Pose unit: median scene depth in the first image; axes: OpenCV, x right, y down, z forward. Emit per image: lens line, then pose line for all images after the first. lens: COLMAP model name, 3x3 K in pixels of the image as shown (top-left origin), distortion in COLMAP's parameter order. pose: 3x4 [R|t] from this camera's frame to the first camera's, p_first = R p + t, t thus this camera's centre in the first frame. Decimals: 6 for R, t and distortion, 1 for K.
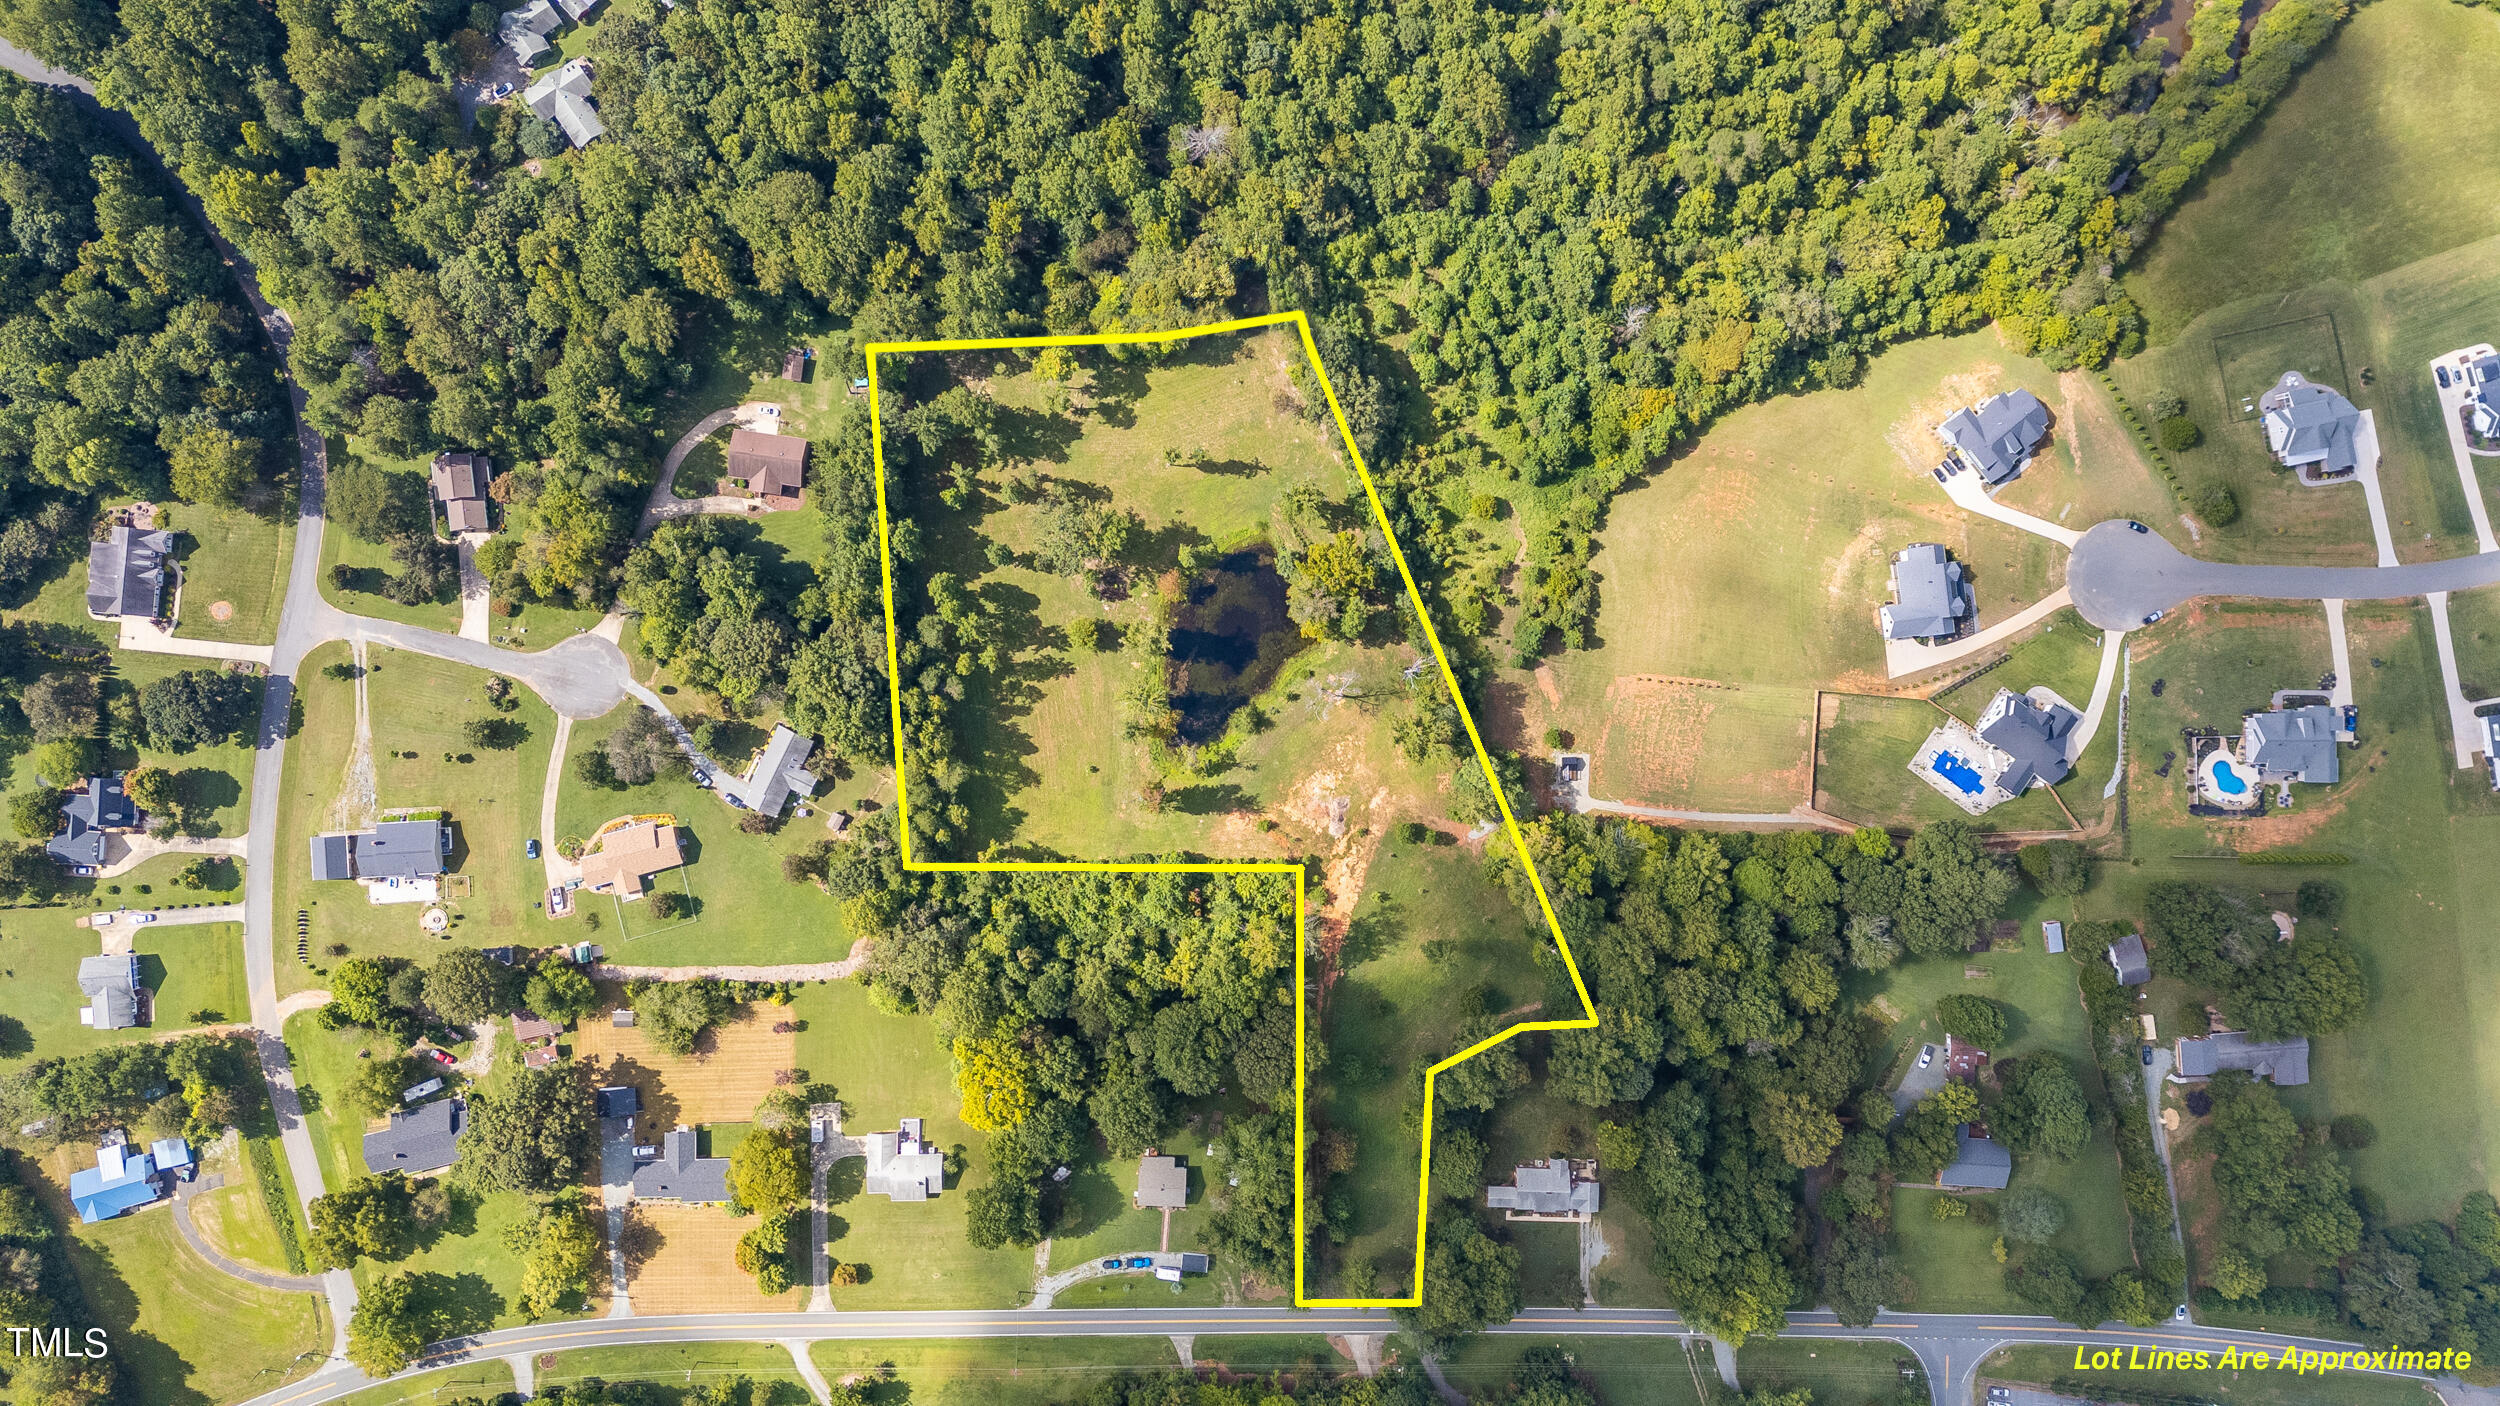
lens RADIAL K [[1860.3, 0, 1259.7], [0, 1860.3, 717.9], [0, 0, 1]] dist [0.046524, -0.029723]
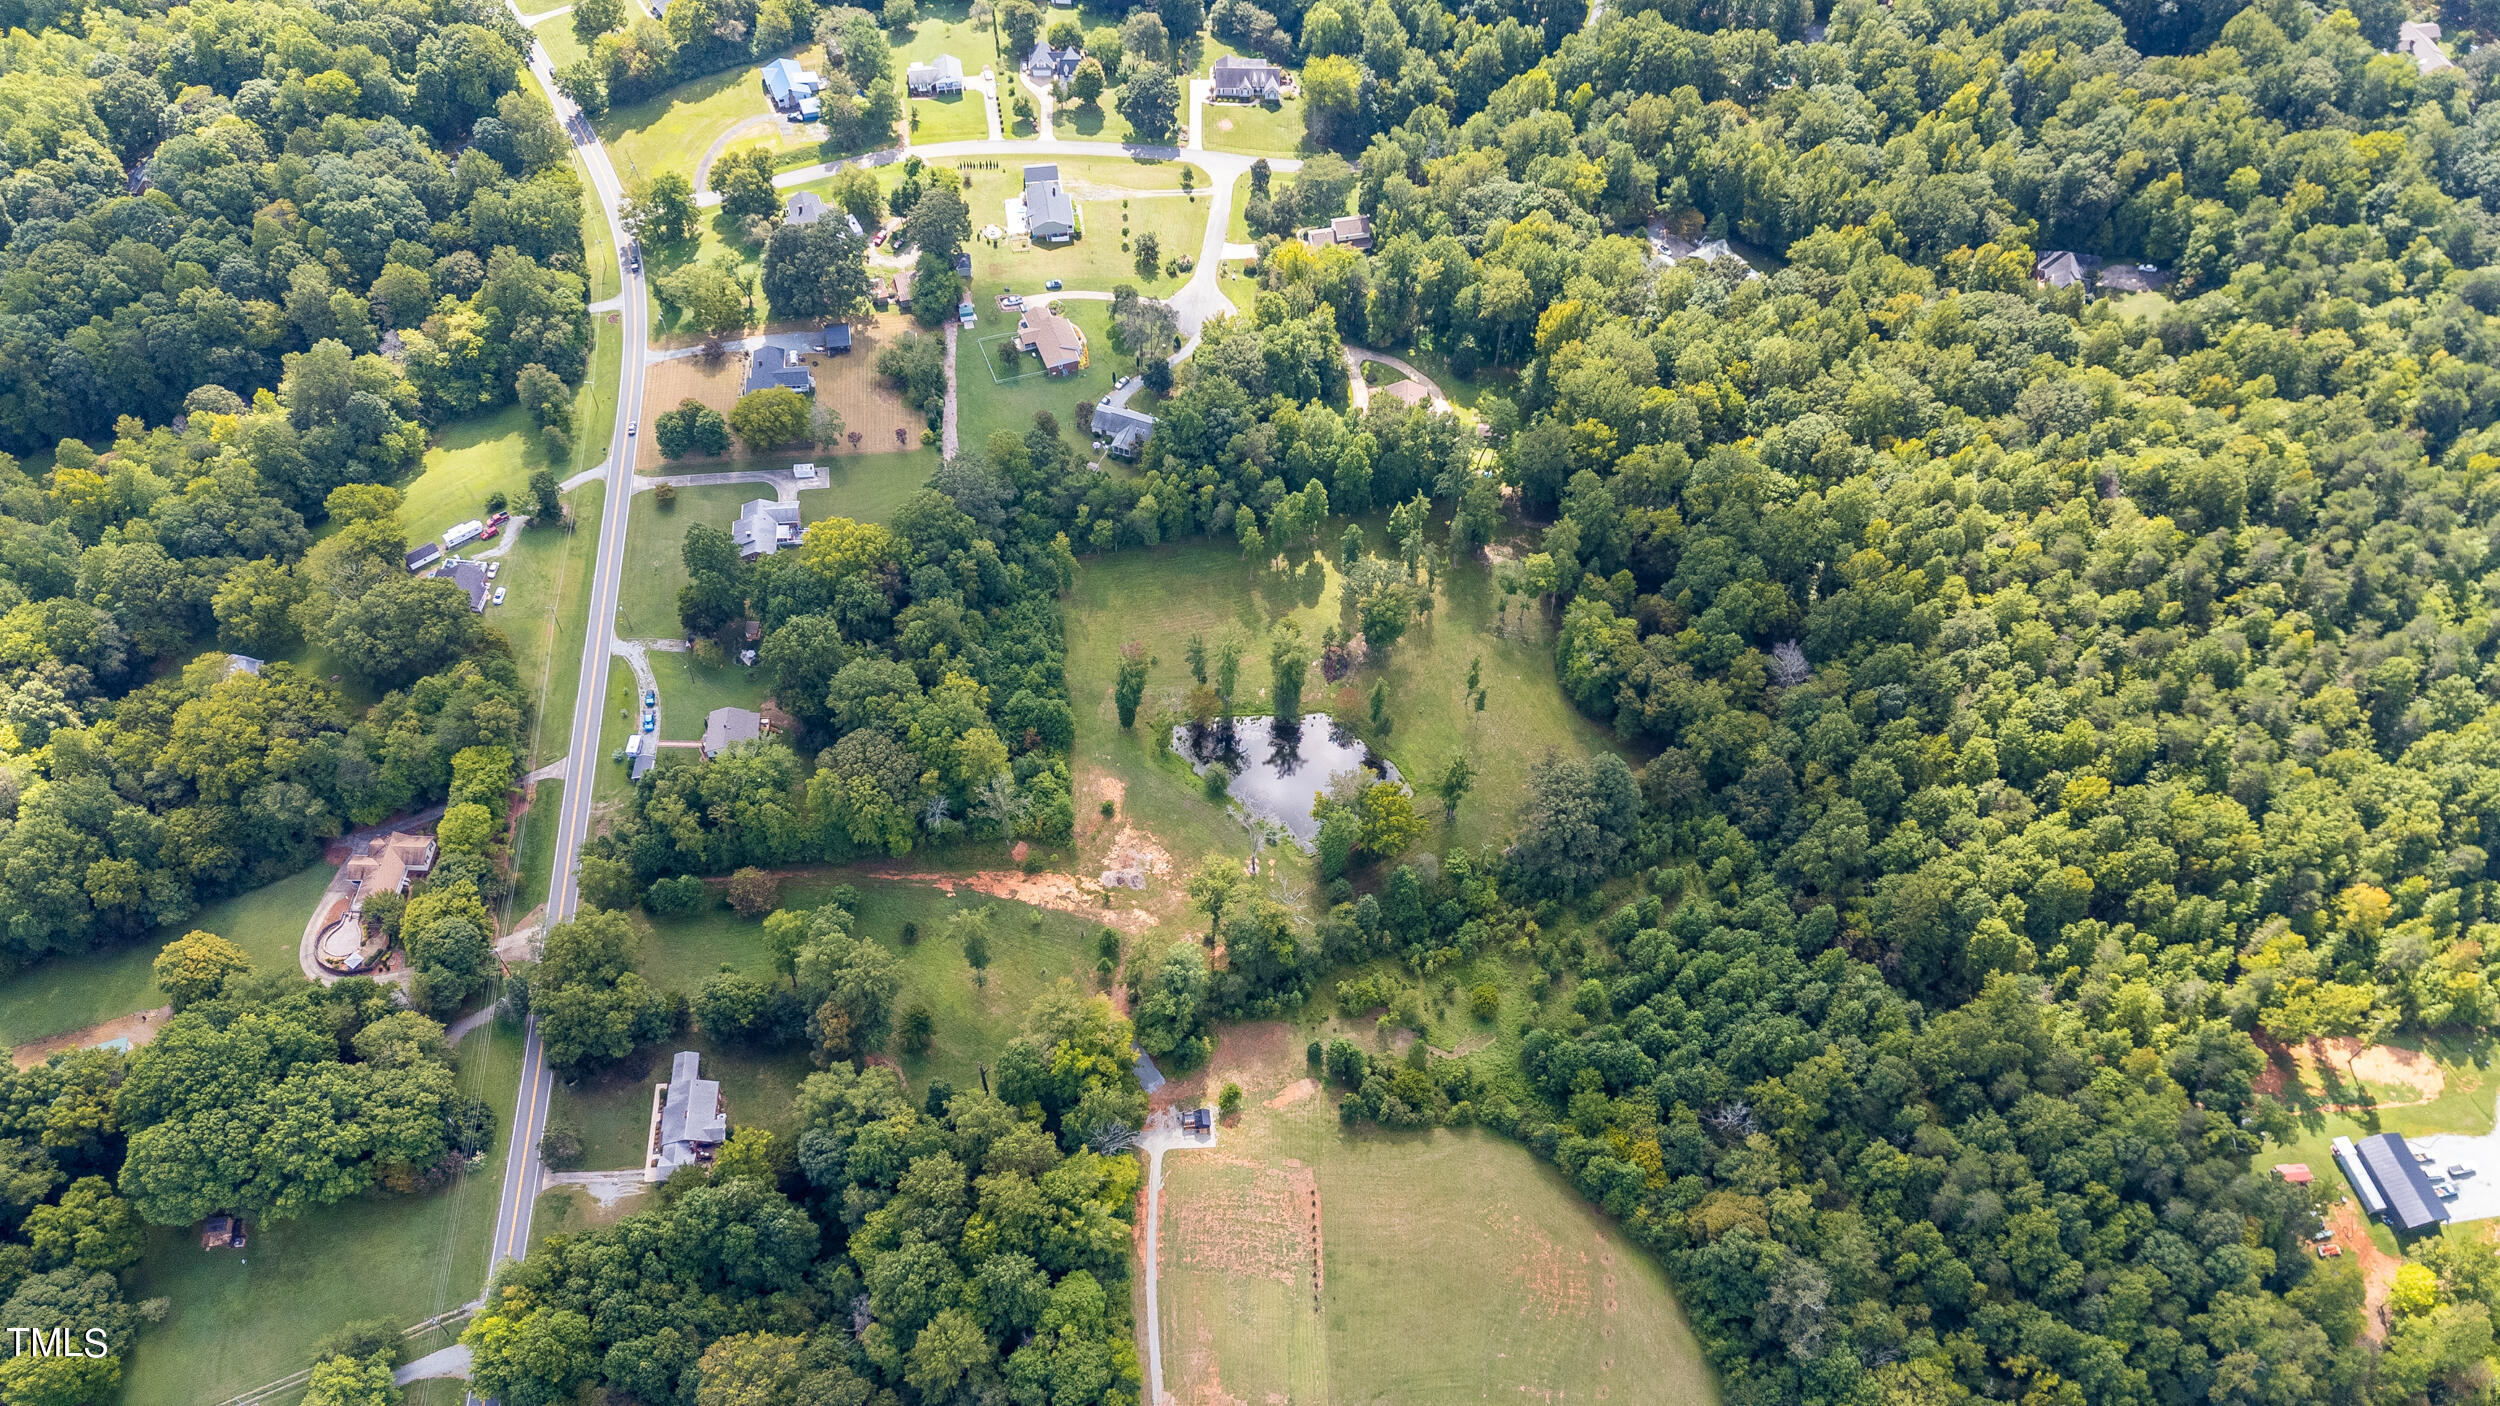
lens RADIAL K [[1860.3, 0, 1243.6], [0, 1860.3, 703.9], [0, 0, 1]] dist [0.046524, -0.029723]
pose [[0.106031, 0.772446, -0.626166, 0.568667], [-0.994072, 0.067127, -0.085521, 0.067943], [-0.024027, 0.631522, 0.774985, 0.237540]]
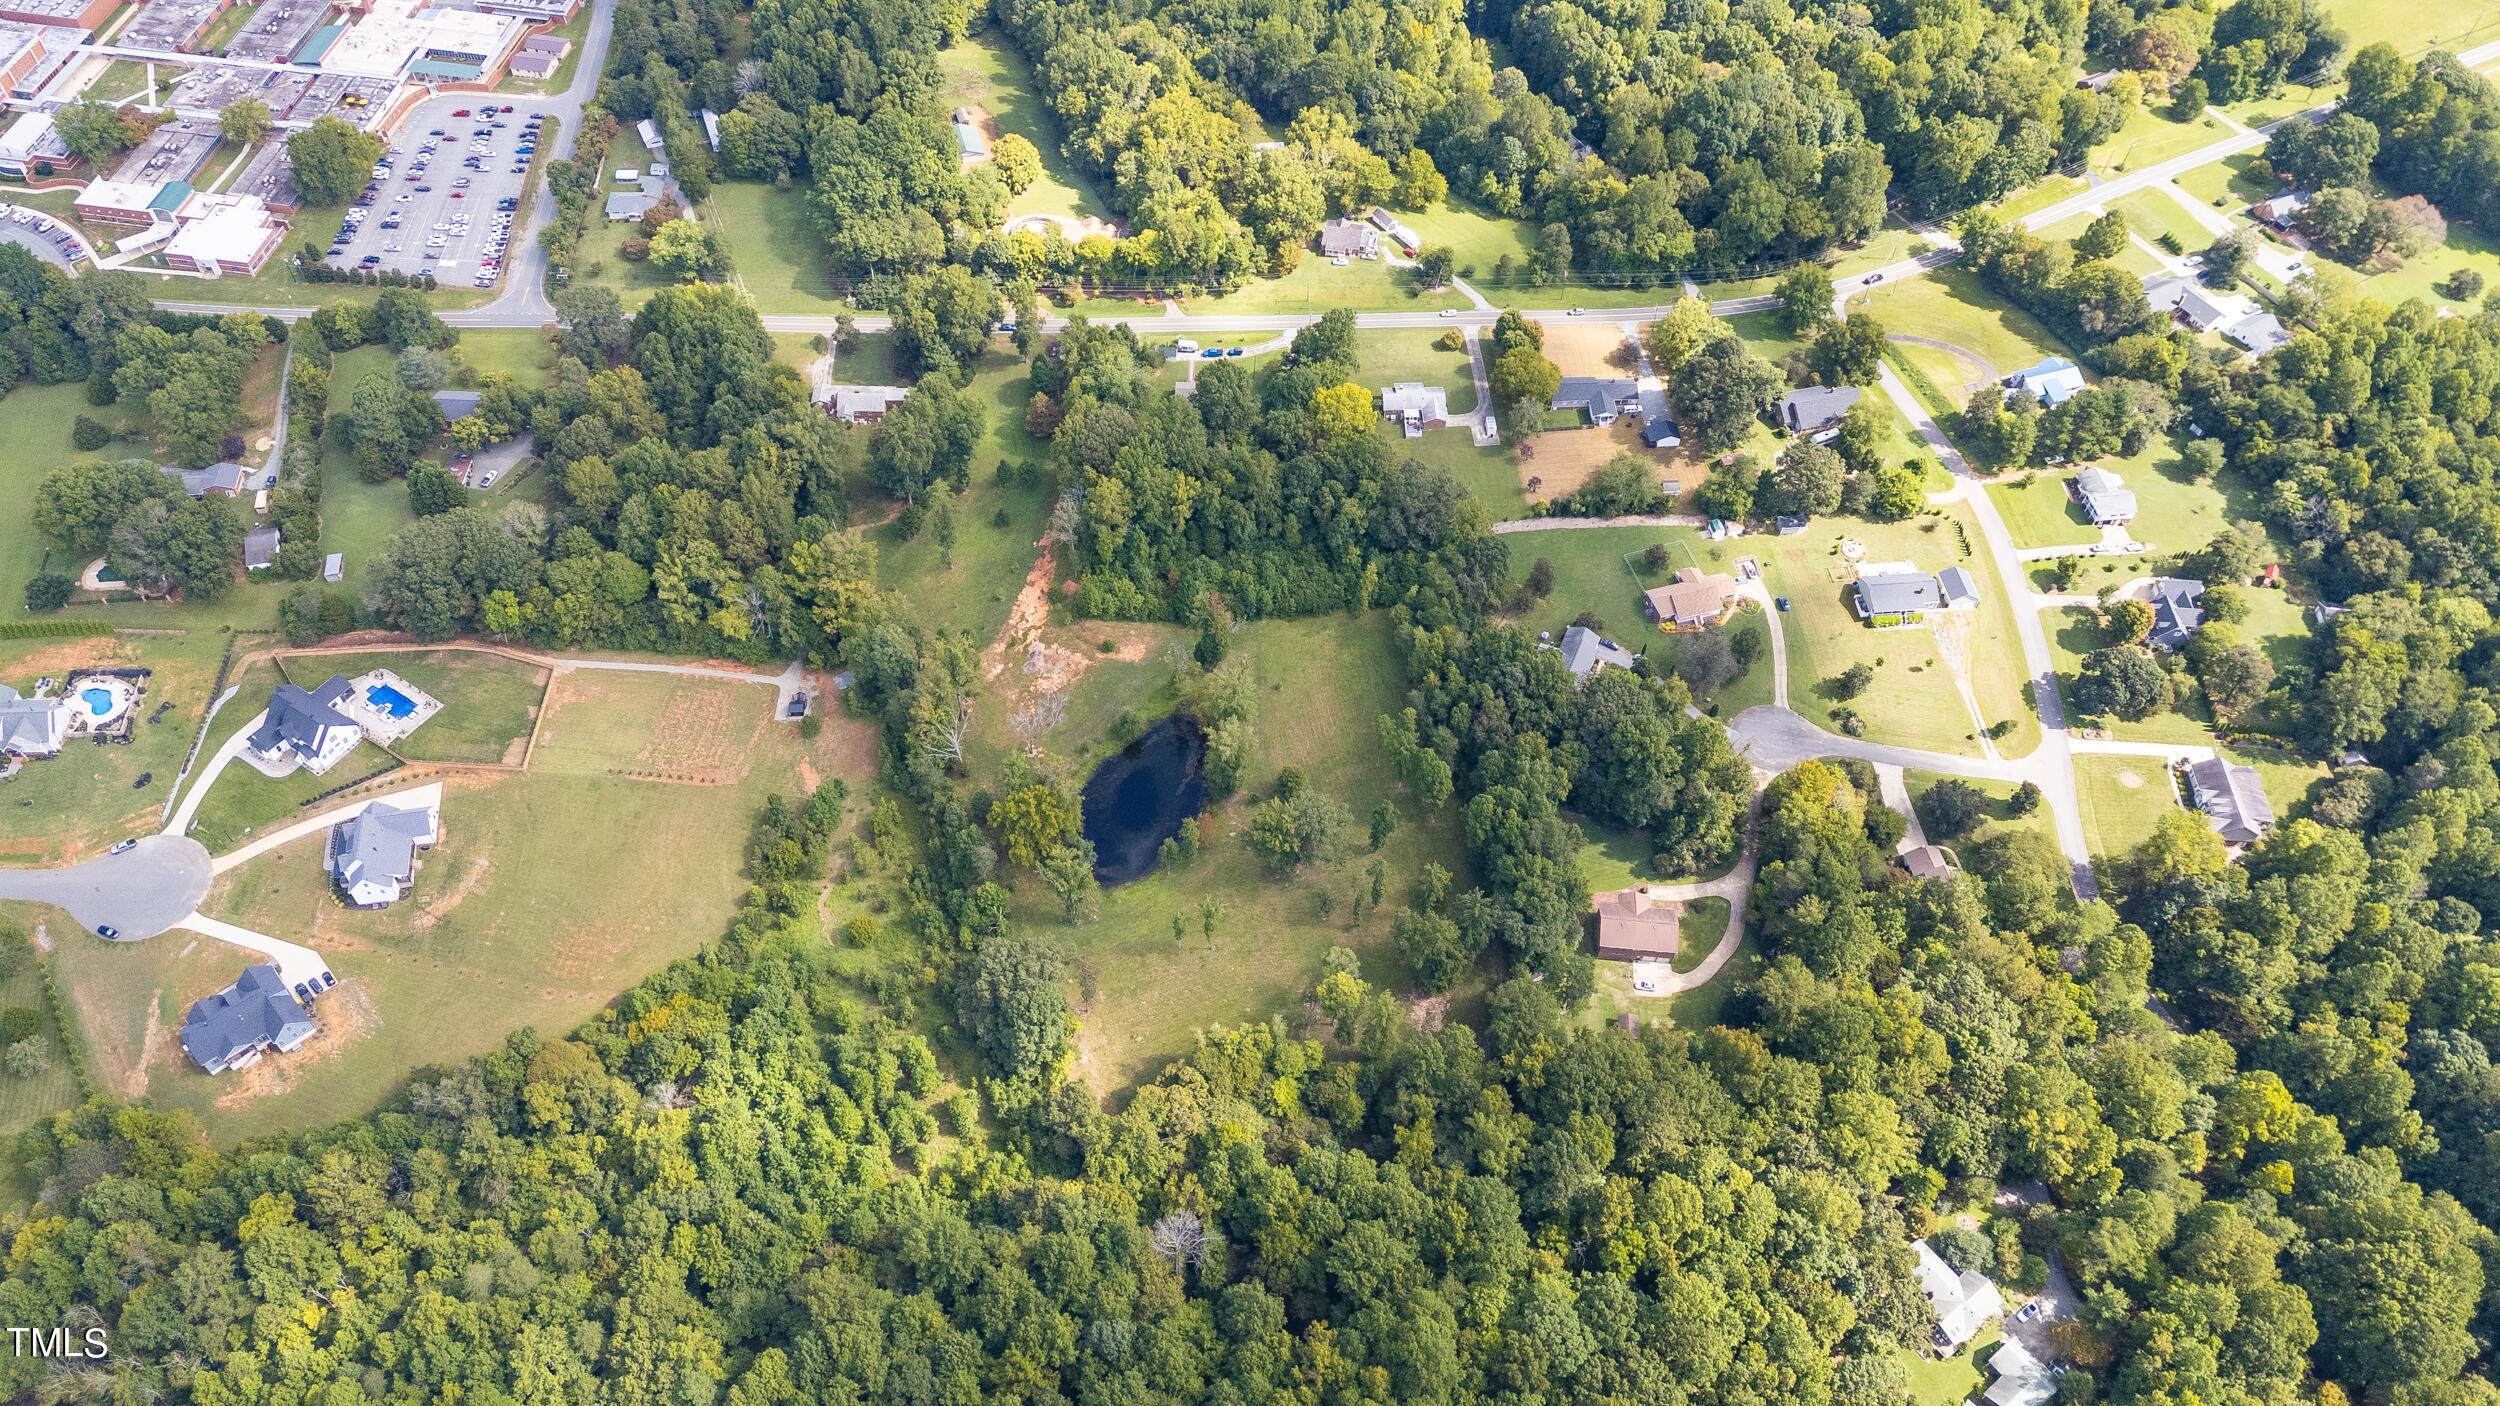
lens RADIAL K [[1860.3, 0, 1241.2], [0, 1860.3, 688.2], [0, 0, 1]] dist [0.046524, -0.029723]
pose [[-0.995823, -0.012764, -0.090404, 0.021684], [-0.046502, -0.781216, 0.622526, -0.615939], [-0.078571, 0.624130, 0.777360, 0.210314]]
